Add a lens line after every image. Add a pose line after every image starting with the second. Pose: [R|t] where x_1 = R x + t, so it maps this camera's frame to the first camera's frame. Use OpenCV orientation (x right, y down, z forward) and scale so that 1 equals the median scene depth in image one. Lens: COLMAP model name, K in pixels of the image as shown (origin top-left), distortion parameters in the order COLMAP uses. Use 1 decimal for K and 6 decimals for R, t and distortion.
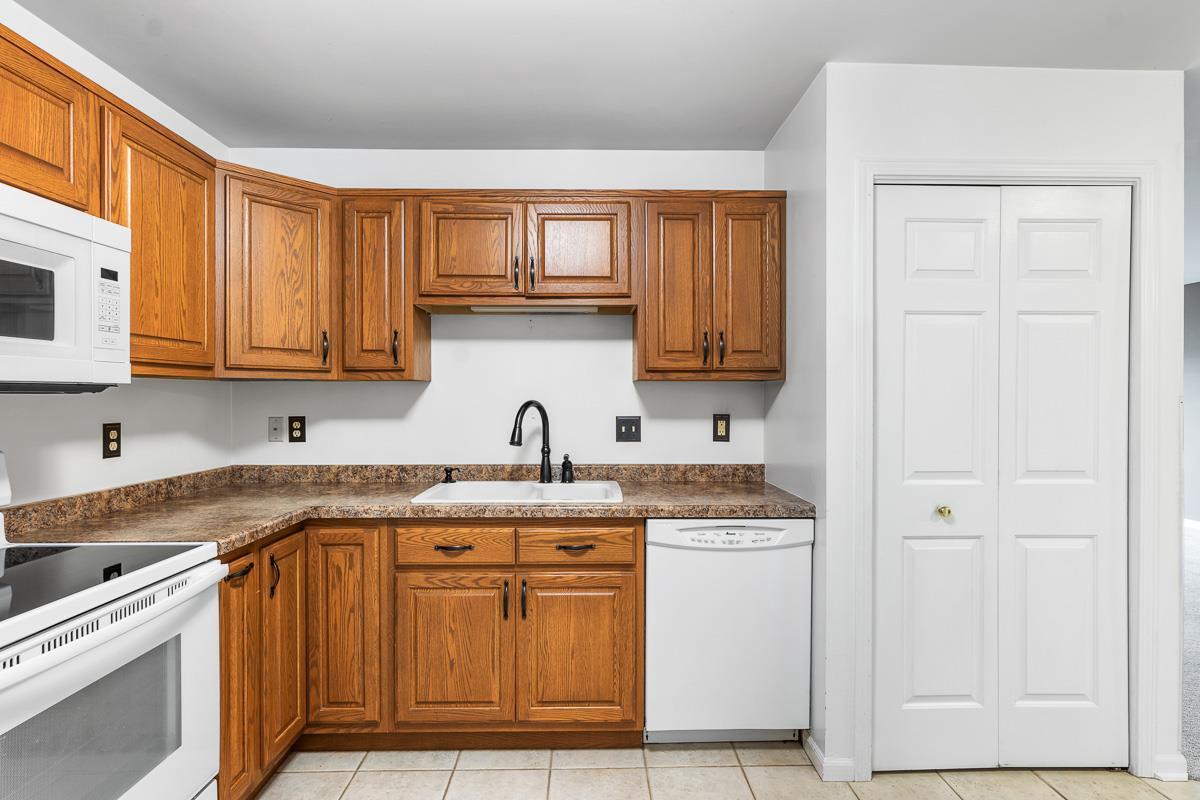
lens RADIAL K [[587.1, 0, 600.0], [0, 587.1, 400.0], [0, 0, 1]] dist [-0.000946, 0.000070]
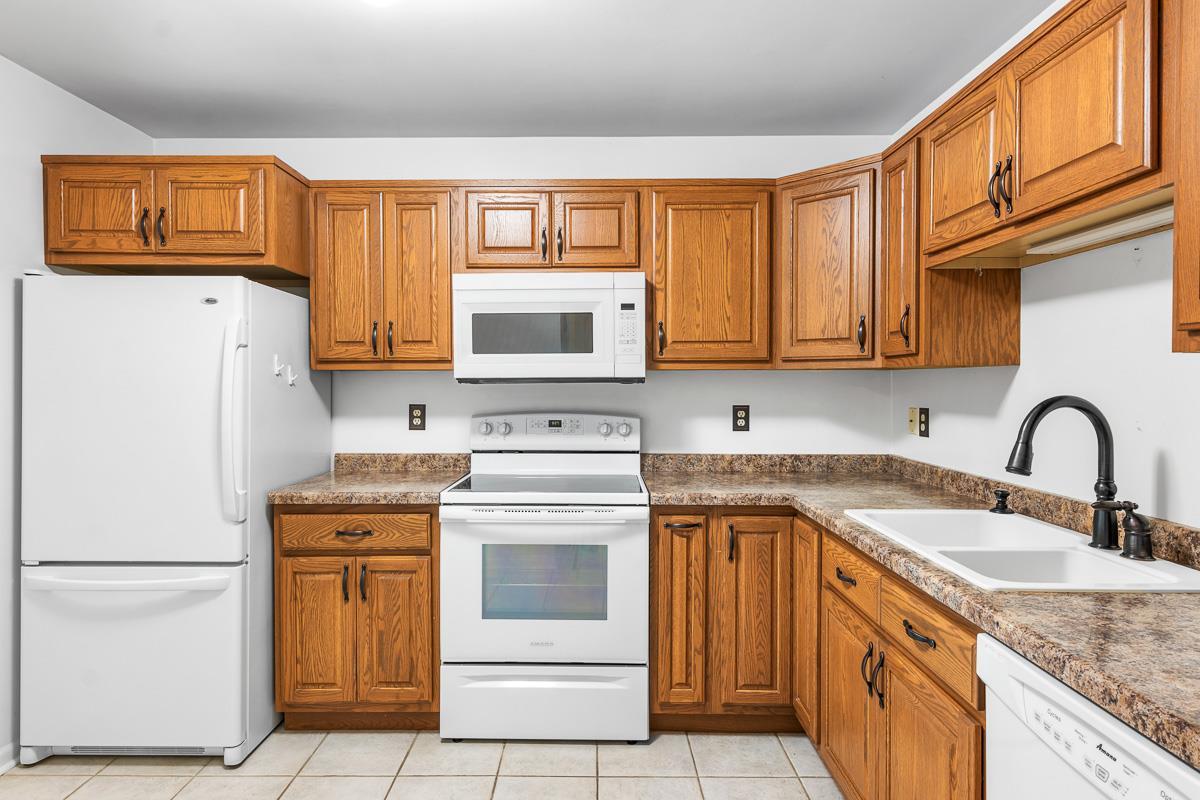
lens RADIAL K [[658.7, 0, 600.0], [0, 658.7, 400.0], [0, 0, 1]] dist [-0.003998, 0.001016]
pose [[-0.001251, 0.028695, -0.999587, 0.648448], [-0.007754, 0.999558, 0.028703, -0.012789], [0.999969, 0.007787, -0.001028, 0.668339]]
